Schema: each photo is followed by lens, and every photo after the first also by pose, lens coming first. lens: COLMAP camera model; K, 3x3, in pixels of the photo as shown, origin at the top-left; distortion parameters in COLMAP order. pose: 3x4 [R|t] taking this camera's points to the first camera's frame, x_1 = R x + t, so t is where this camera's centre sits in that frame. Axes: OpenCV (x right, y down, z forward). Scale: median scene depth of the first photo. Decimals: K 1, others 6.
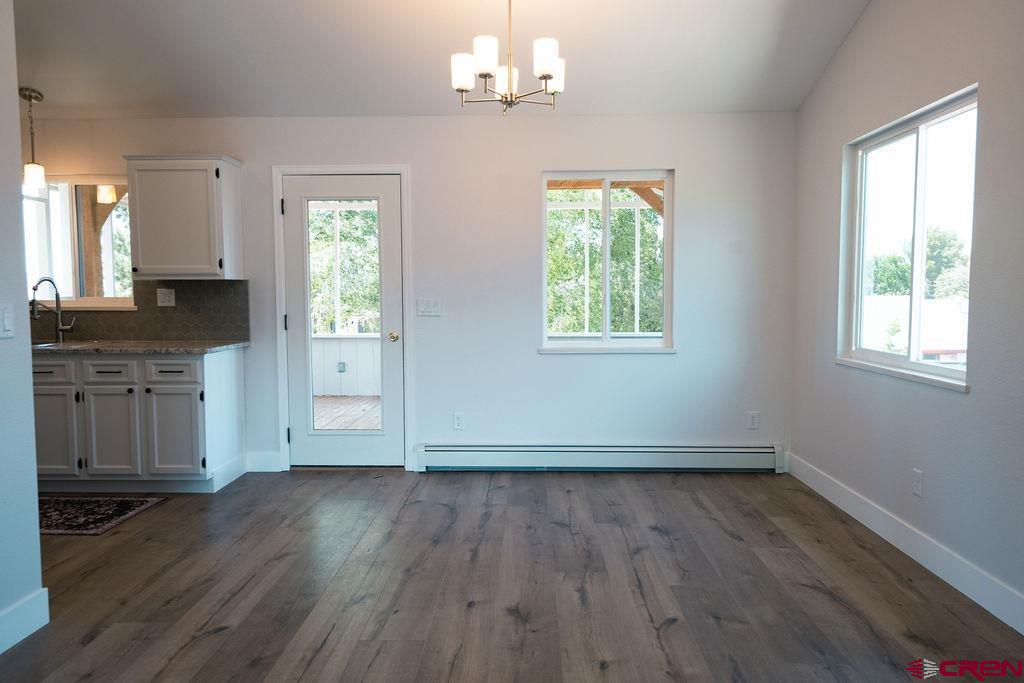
lens RADIAL K [[697.0, 0, 516.9], [0, 697.0, 340.6], [0, 0, 1]] dist [0.010633, -0.006042]
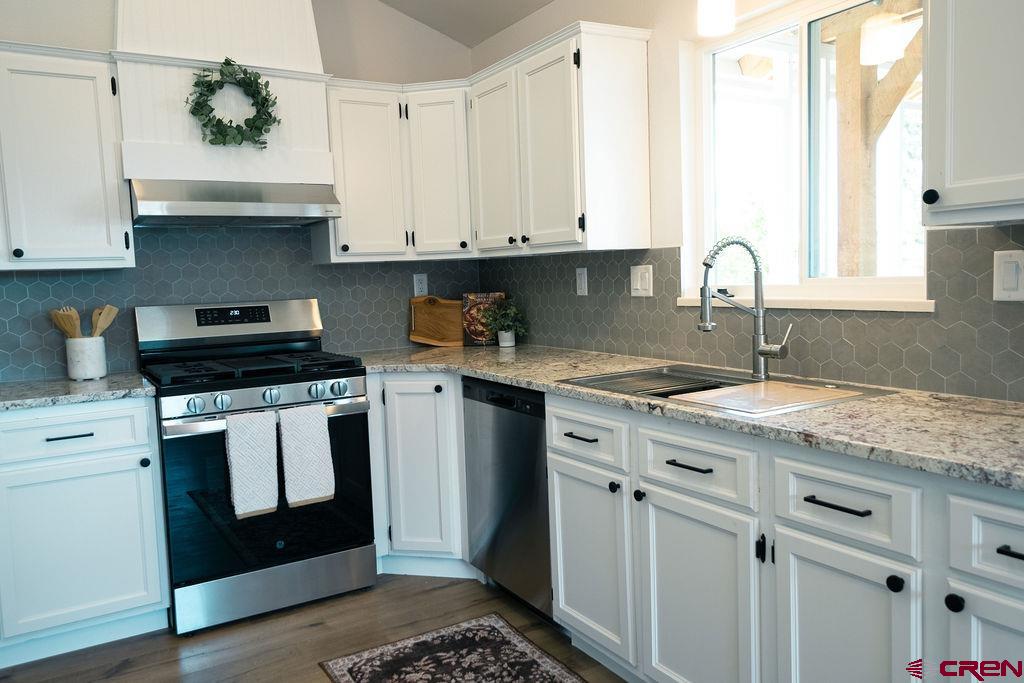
lens RADIAL K [[754.5, 0, 509.2], [0, 754.5, 339.1], [0, 0, 1]] dist [0.028027, -0.000247]
pose [[0.525662, 0.053714, -0.848996, -0.337783], [-0.021646, 0.998526, 0.049772, -0.046984], [0.850418, -0.007786, 0.526050, 0.632301]]
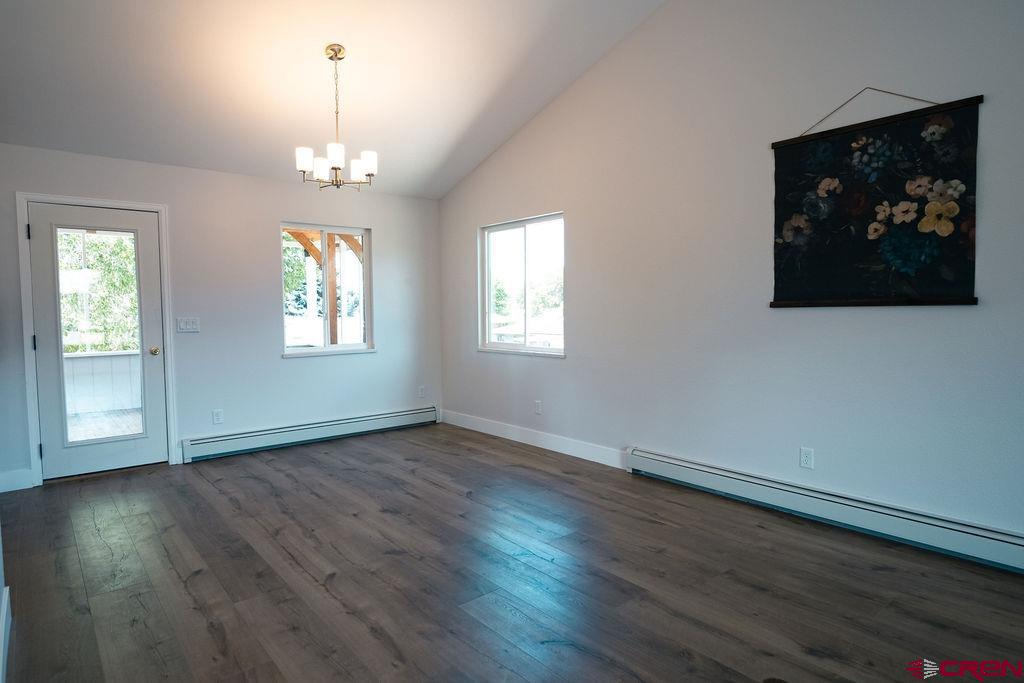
lens RADIAL K [[568.5, 0, 513.5], [0, 568.5, 343.1], [0, 0, 1]] dist [-0.006393, -0.004886]
pose [[0.747157, -0.043919, 0.663195, -0.385349], [0.052088, 0.998615, 0.007449, 0.005878], [-0.662603, 0.028979, 0.748410, -0.110087]]
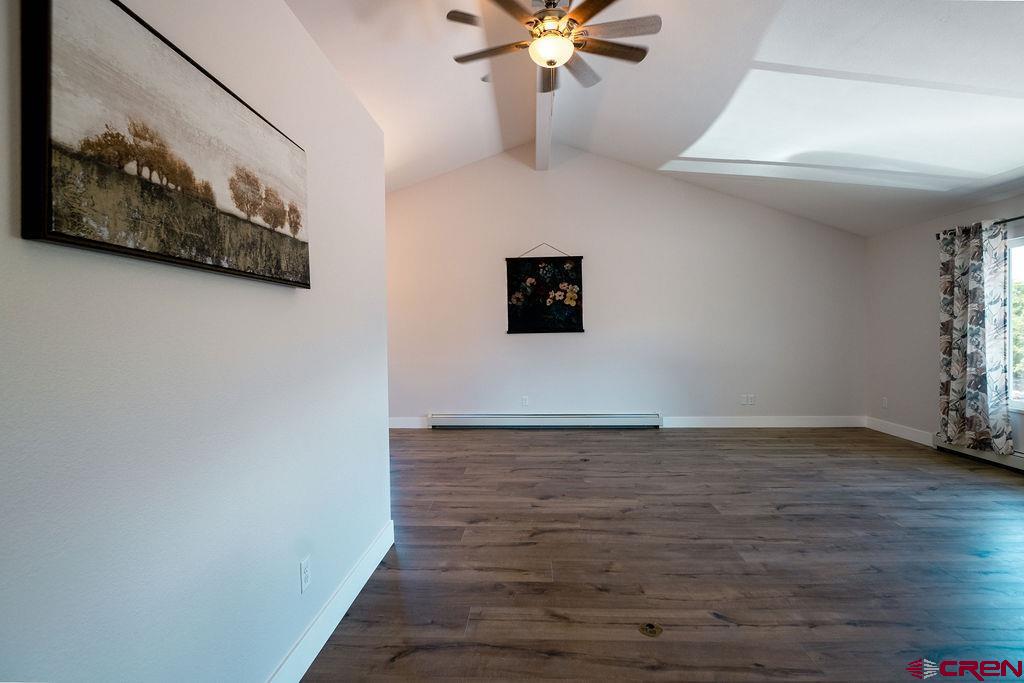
lens RADIAL K [[495.2, 0, 510.6], [0, 495.2, 344.2], [0, 0, 1]] dist [-0.021317, -0.003276]
pose [[0.026859, -0.021661, 0.999405, -1.069505], [0.081849, 0.996456, 0.019397, -0.016043], [-0.996283, 0.081279, 0.028537, 0.193871]]
